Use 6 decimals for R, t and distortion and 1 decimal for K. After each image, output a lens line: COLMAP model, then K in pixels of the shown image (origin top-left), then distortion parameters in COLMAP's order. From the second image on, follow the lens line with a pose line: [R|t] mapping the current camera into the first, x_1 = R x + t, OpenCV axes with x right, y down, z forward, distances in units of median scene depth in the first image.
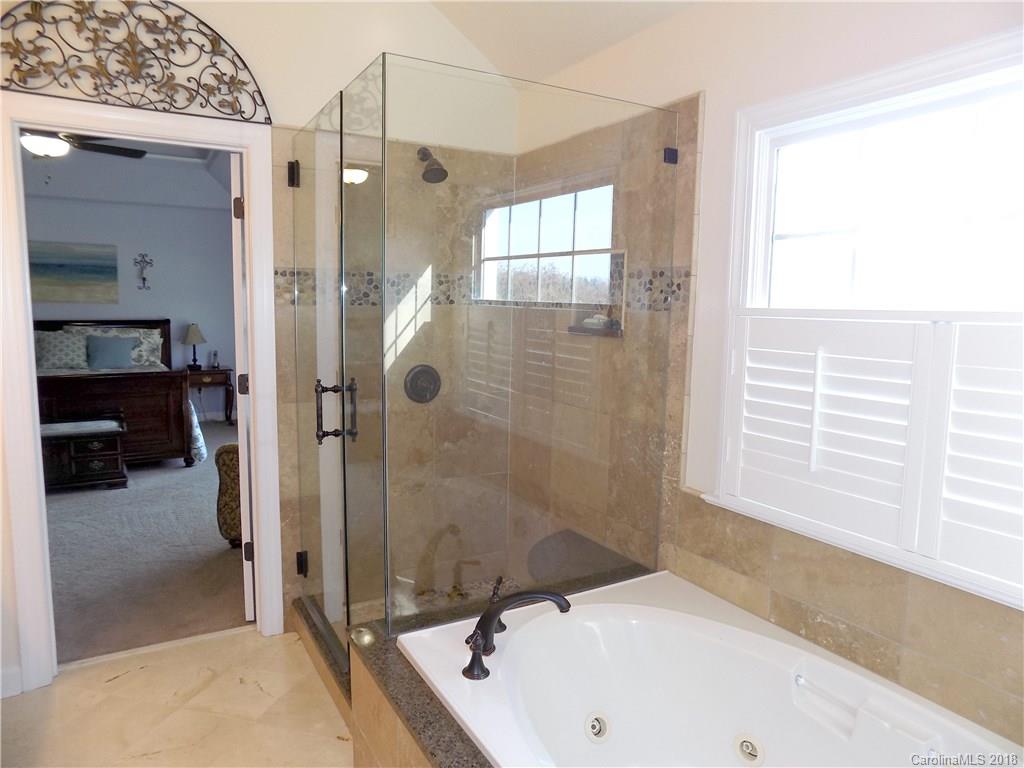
lens RADIAL K [[688.4, 0, 514.0], [0, 688.4, 384.6], [0, 0, 1]] dist [-0.048102, 0.039168]
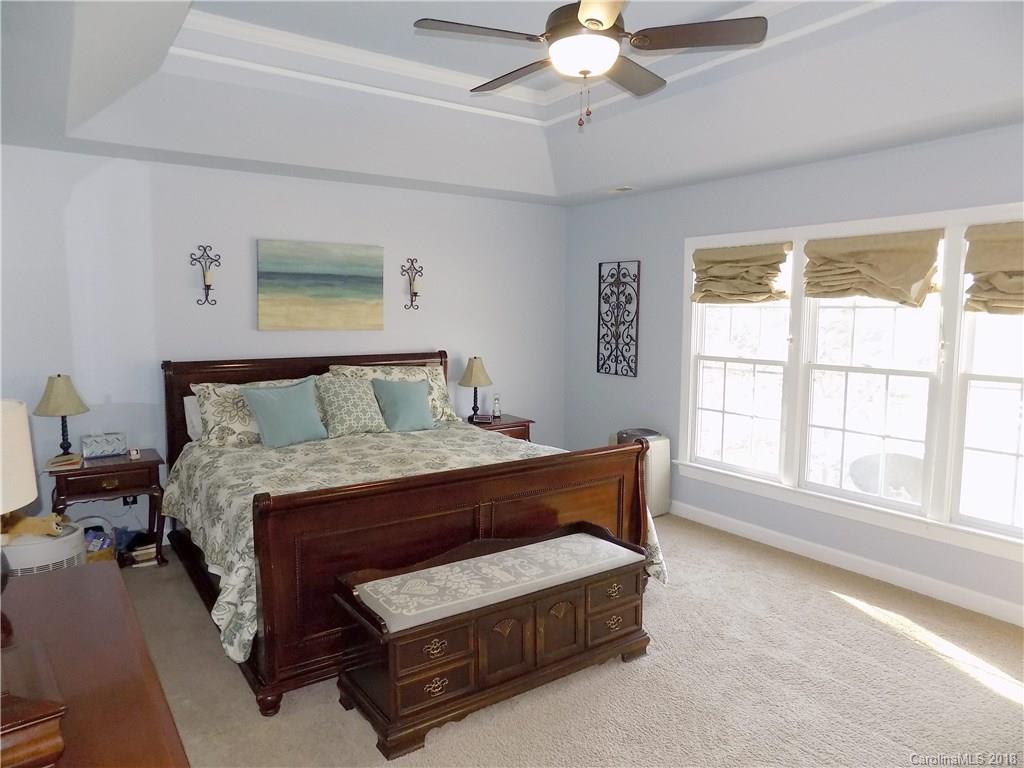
lens RADIAL K [[688.4, 0, 514.0], [0, 688.4, 383.7], [0, 0, 1]] dist [-0.048102, 0.039168]
pose [[0.996296, -0.018607, 0.083948, -0.523714], [0.020242, 0.999621, -0.018677, -0.051017], [-0.083569, 0.020307, 0.996295, 0.307144]]
